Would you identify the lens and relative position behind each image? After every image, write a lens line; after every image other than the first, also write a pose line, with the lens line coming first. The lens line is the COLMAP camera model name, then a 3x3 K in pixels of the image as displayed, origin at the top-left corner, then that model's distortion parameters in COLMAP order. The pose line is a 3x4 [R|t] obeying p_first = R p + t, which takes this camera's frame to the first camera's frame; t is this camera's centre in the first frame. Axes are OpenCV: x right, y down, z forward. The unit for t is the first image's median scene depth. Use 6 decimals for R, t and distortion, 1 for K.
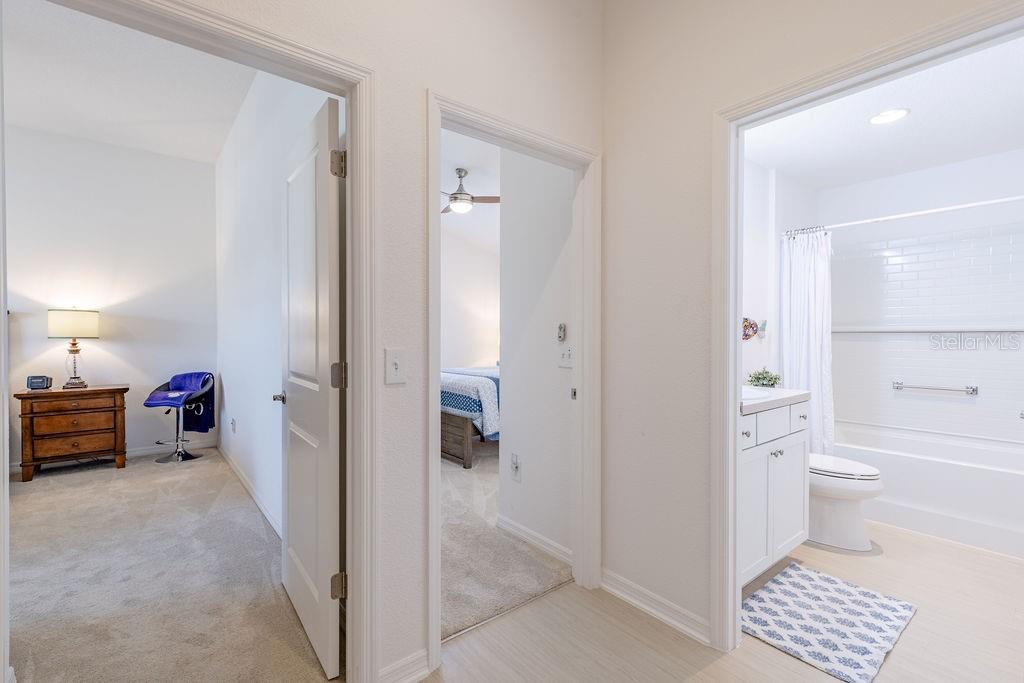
lens RADIAL K [[460.8, 0, 514.5], [0, 460.8, 340.2], [0, 0, 1]] dist [0.006625, -0.000554]
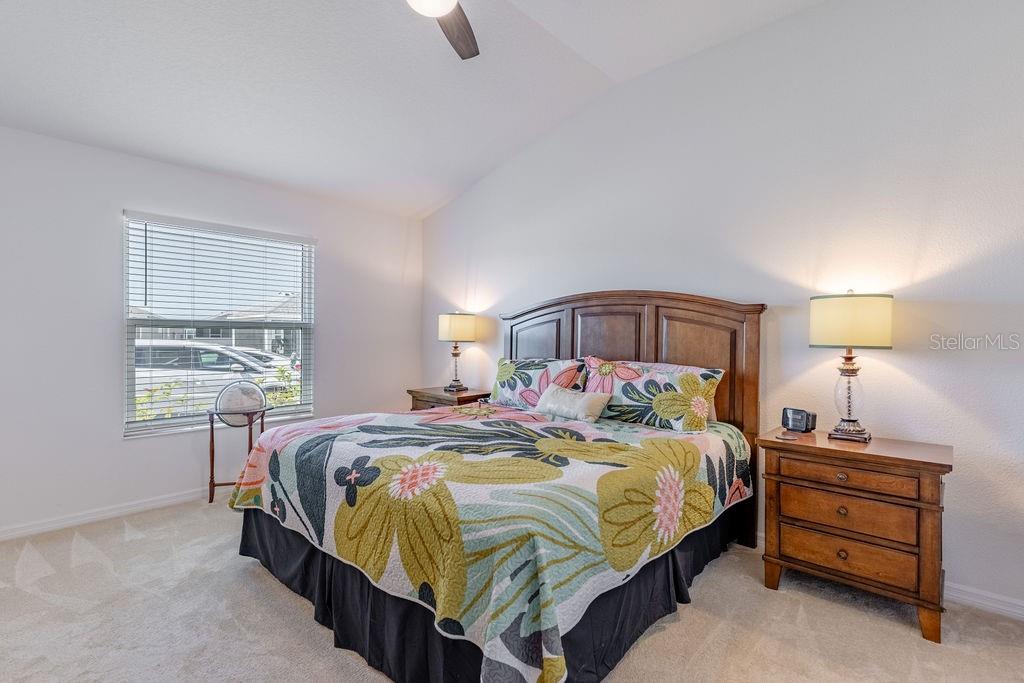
lens RADIAL K [[460.8, 0, 527.9], [0, 460.8, 341.1], [0, 0, 1]] dist [0.006625, -0.000554]
pose [[0.130244, 0.009306, -0.991438, -0.442292], [-0.016606, 0.999836, 0.007203, -0.009376], [0.991343, 0.015526, 0.130377, 0.531557]]
